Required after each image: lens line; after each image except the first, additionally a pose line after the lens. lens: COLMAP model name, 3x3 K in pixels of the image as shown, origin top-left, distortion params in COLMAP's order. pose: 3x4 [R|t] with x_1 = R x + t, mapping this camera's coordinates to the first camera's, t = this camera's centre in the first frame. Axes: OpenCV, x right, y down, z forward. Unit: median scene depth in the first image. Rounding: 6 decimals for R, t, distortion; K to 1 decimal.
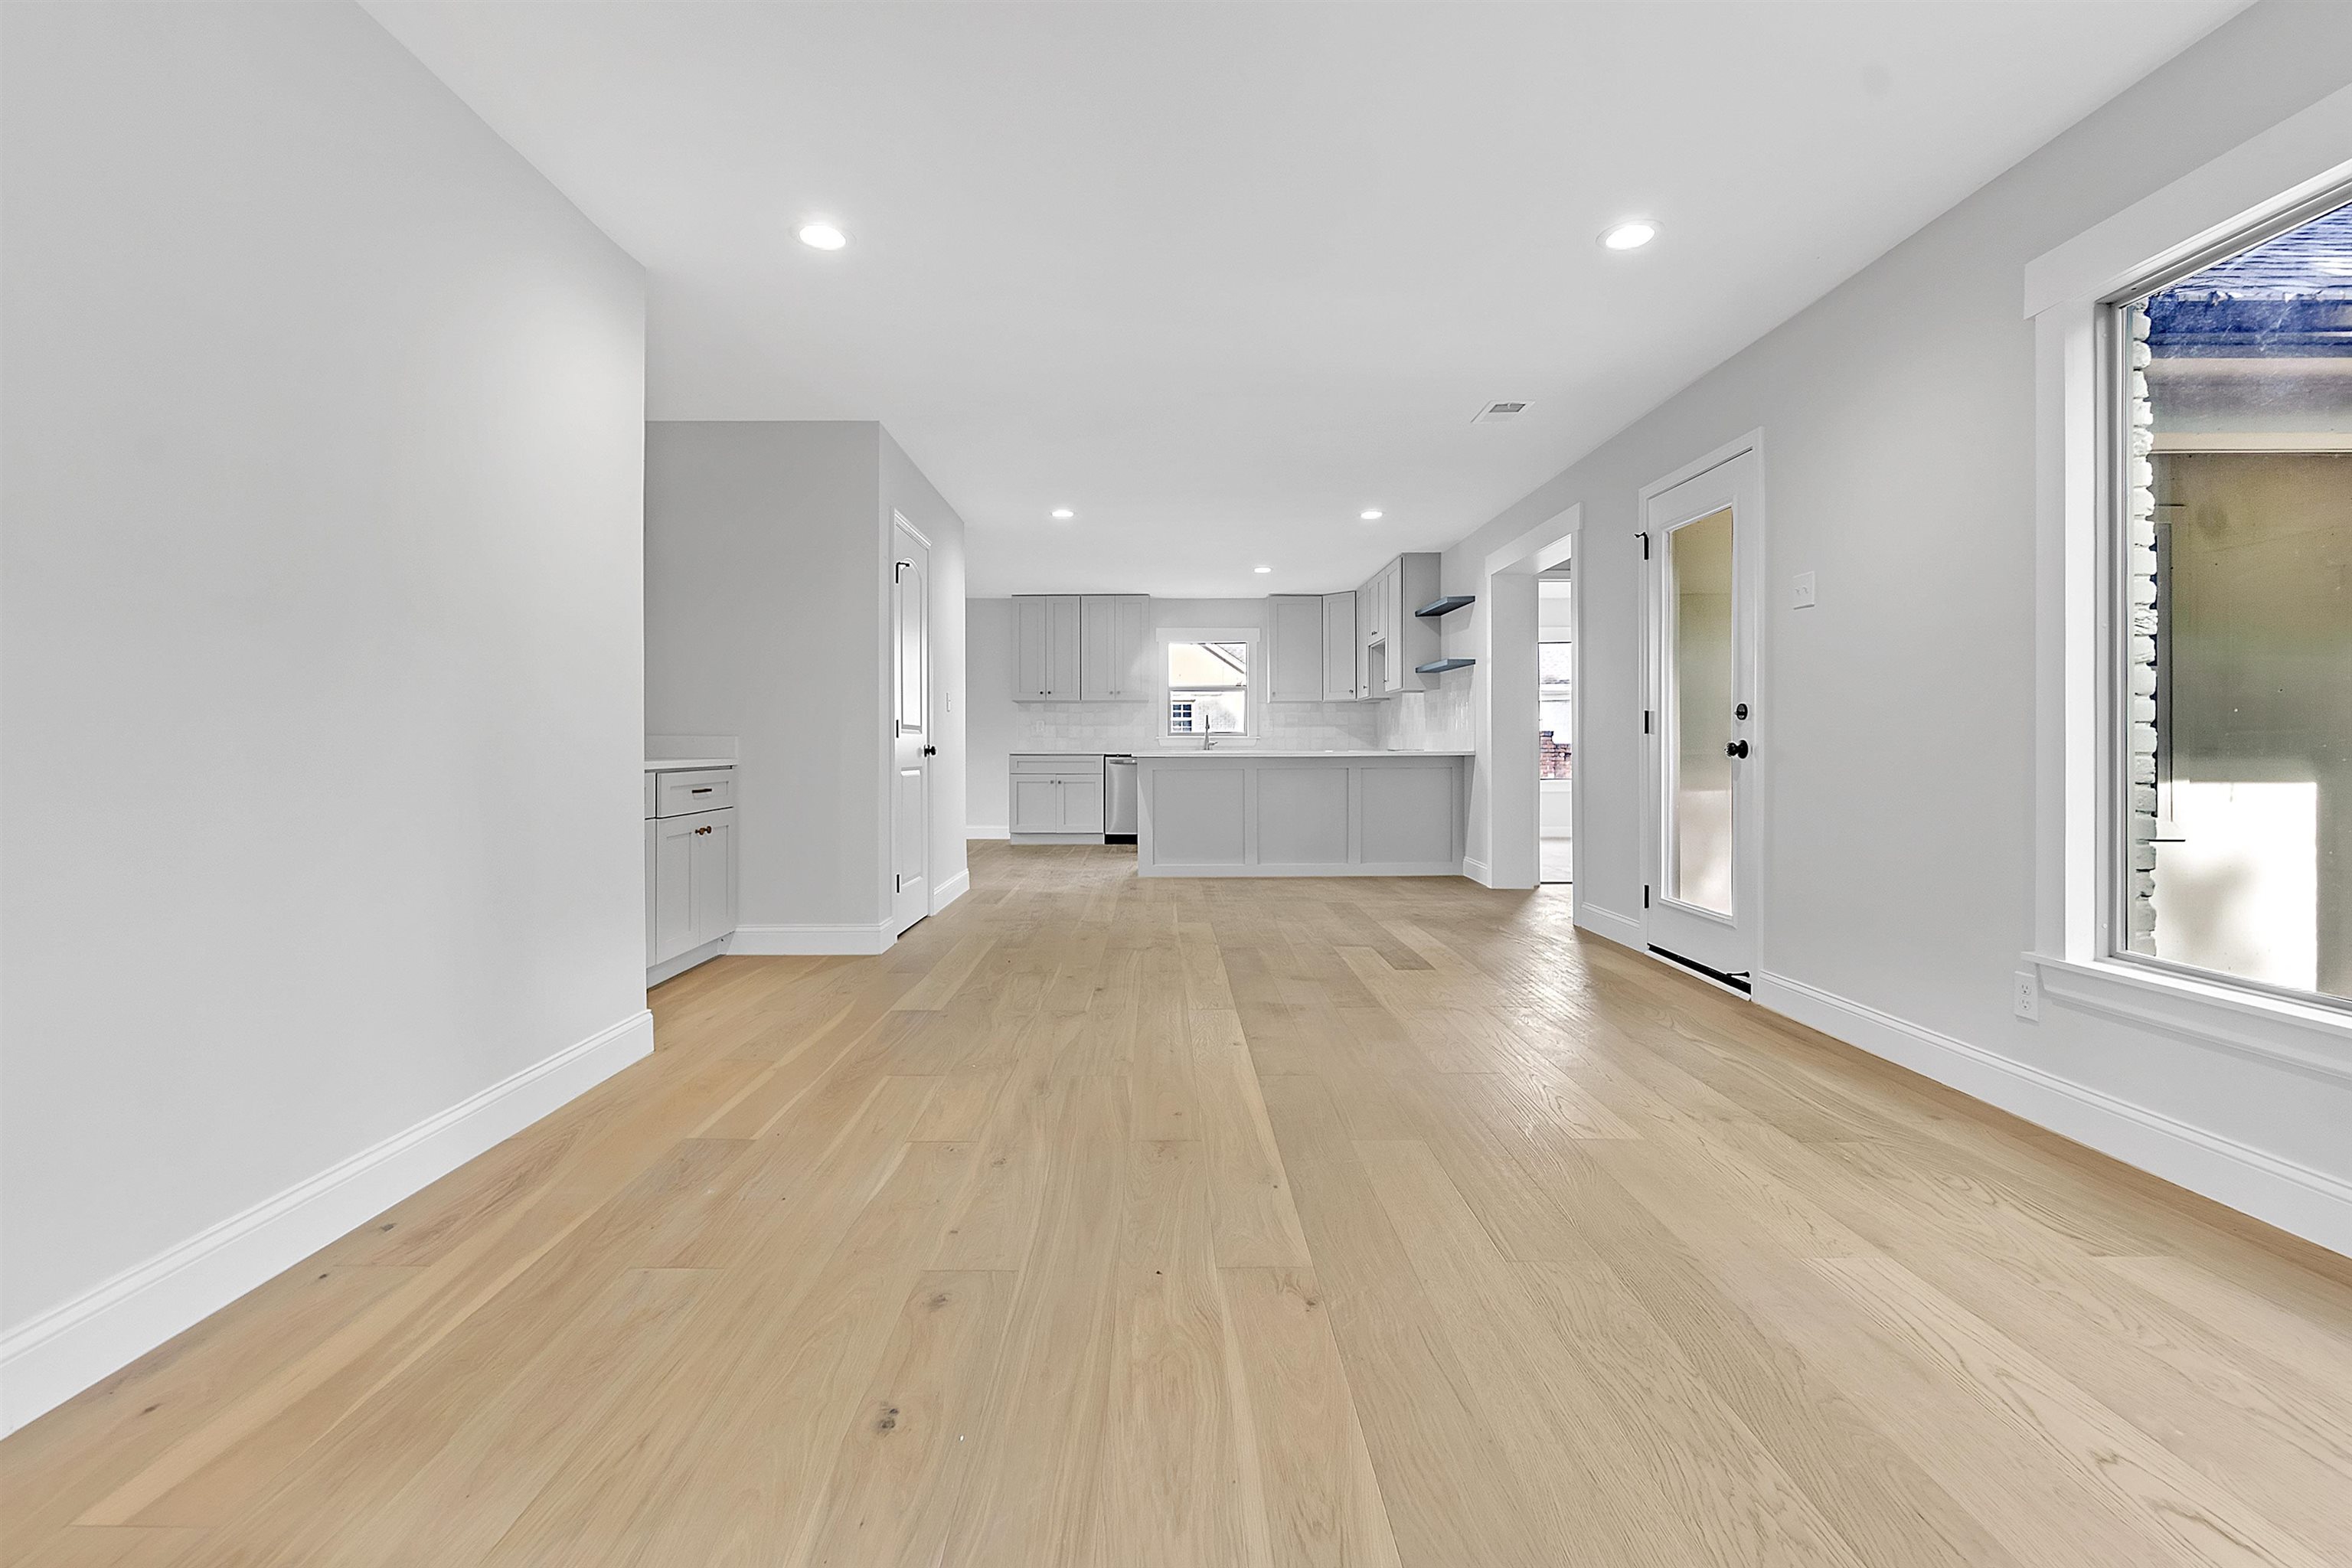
lens RADIAL K [[1048.6, 0, 1175.4], [0, 1048.6, 769.9], [0, 0, 1]] dist [-0.000923, -0.000165]
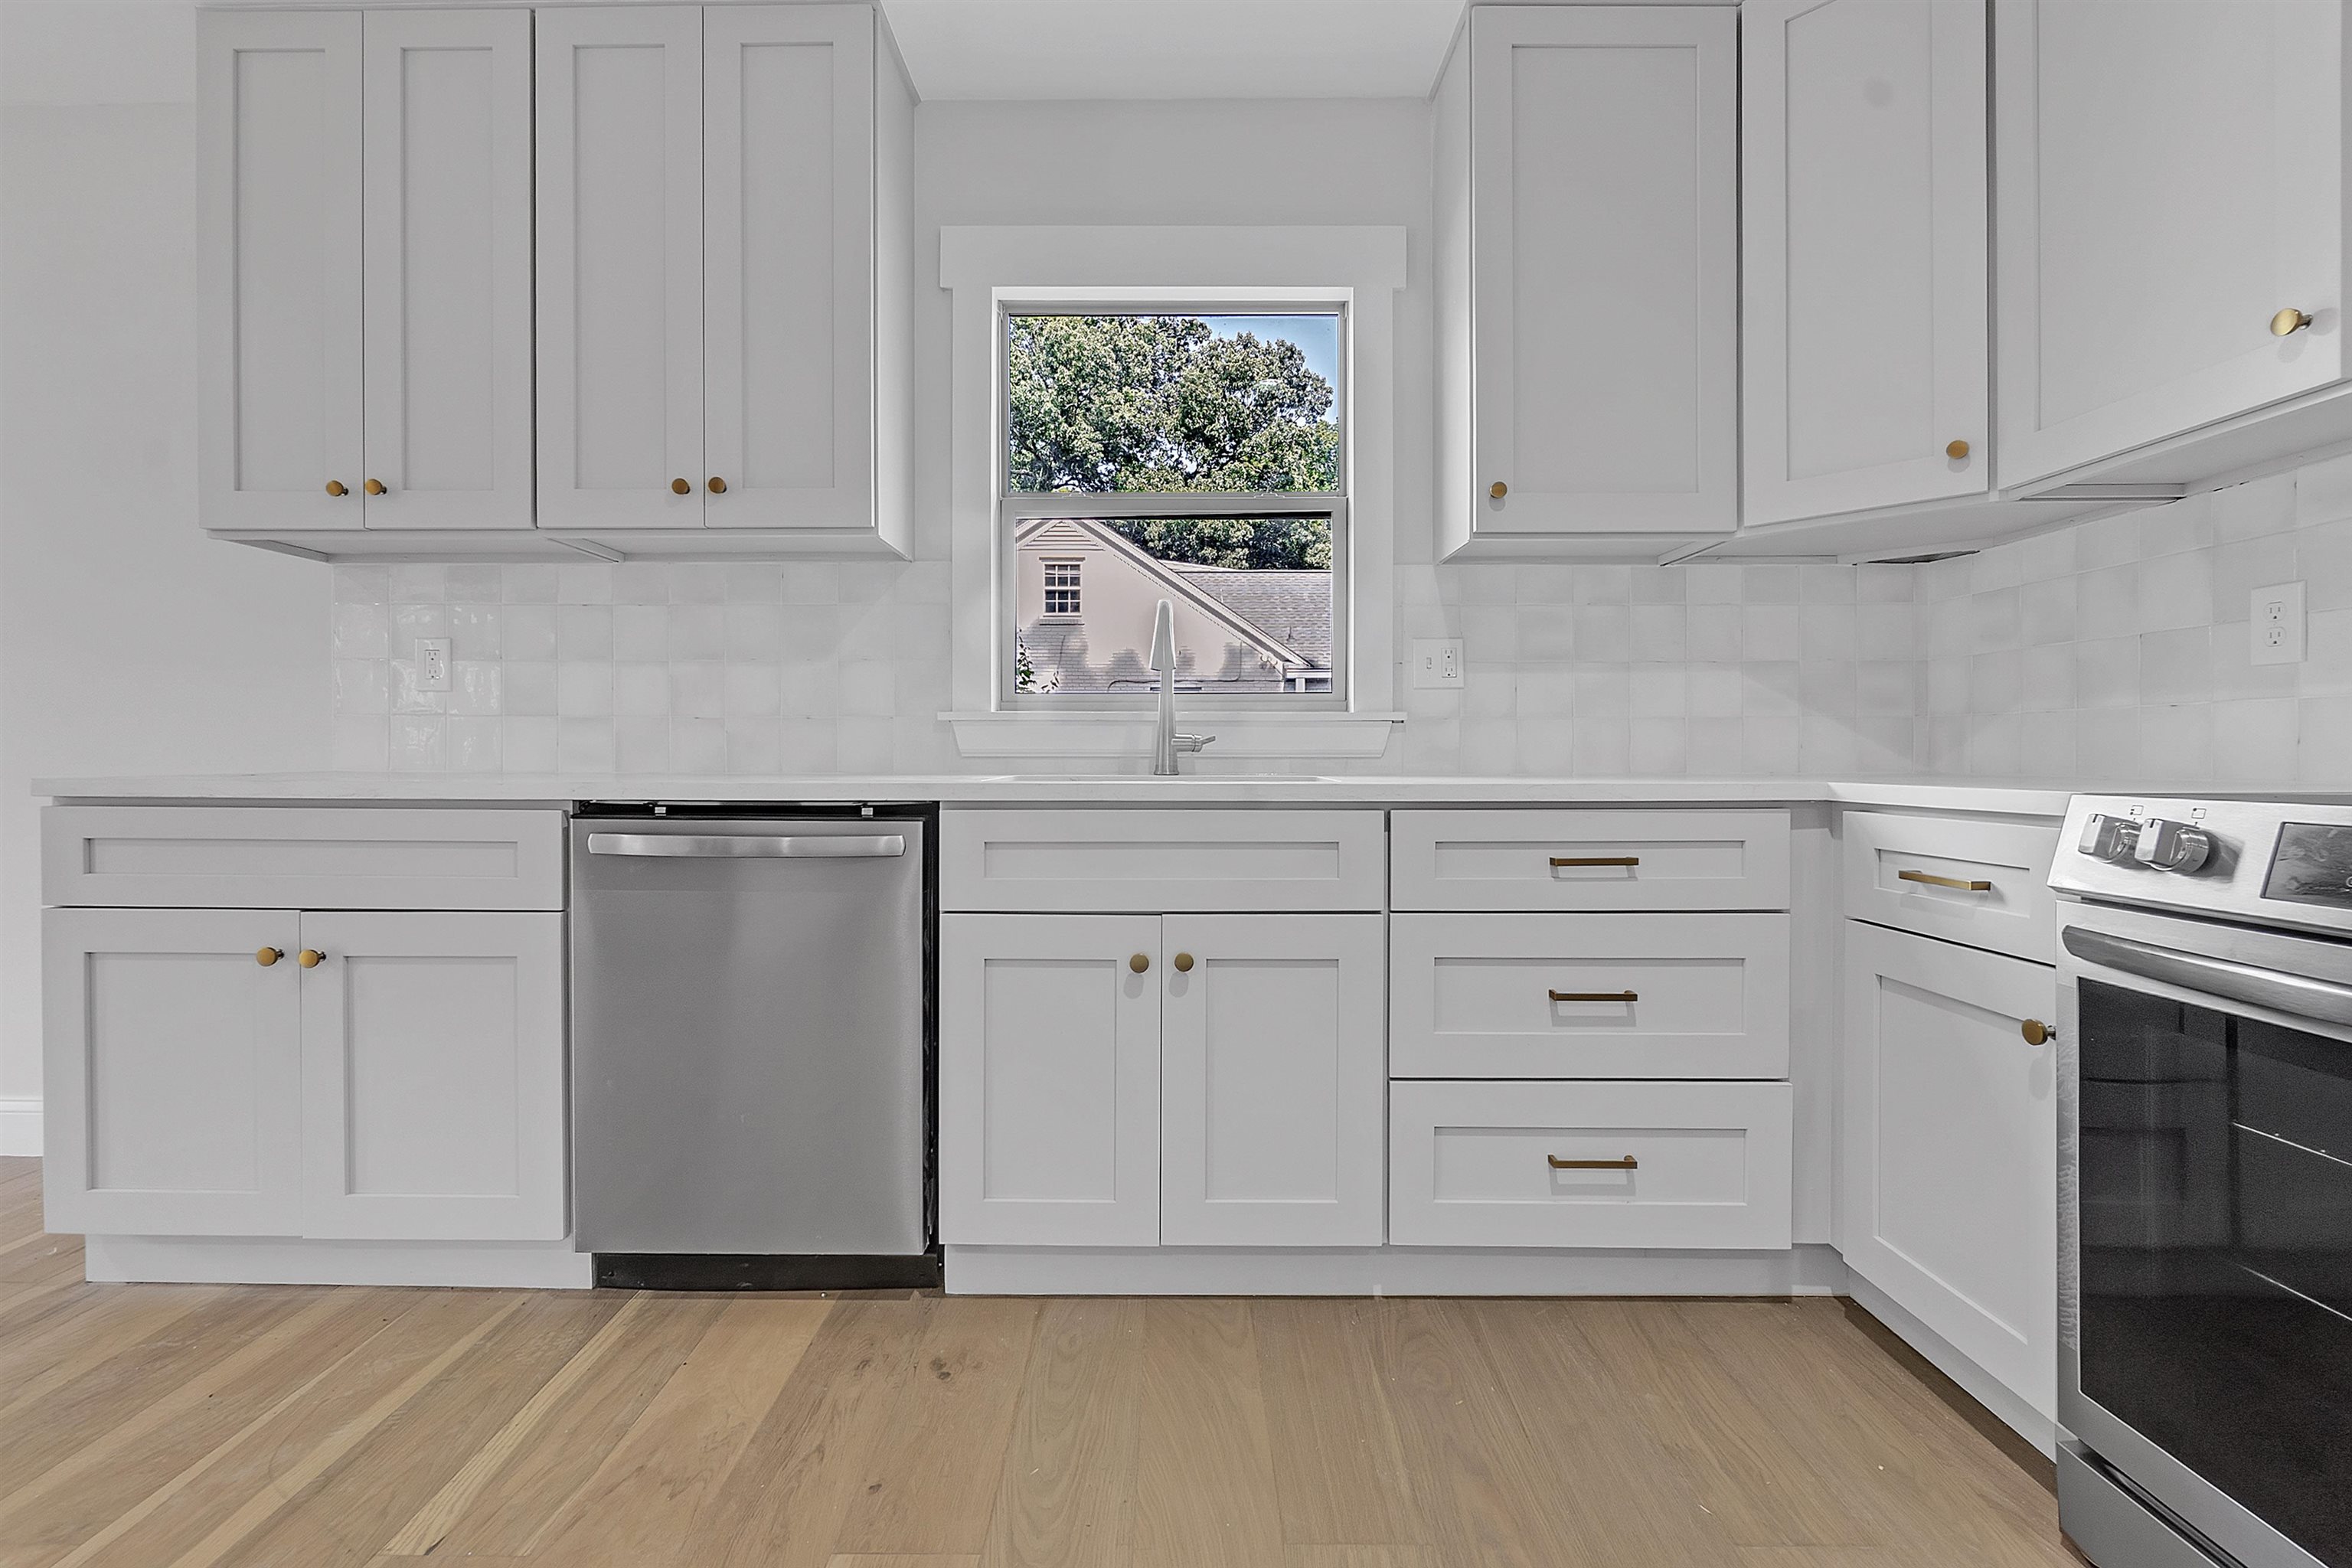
lens RADIAL K [[1048.6, 0, 1175.4], [0, 1048.6, 769.9], [0, 0, 1]] dist [-0.000923, -0.000165]
pose [[0.999843, 0.000643, -0.017710, 0.036326], [-0.000920, 0.999877, -0.015631, -0.016472], [0.017697, 0.015645, 0.999721, 0.797692]]
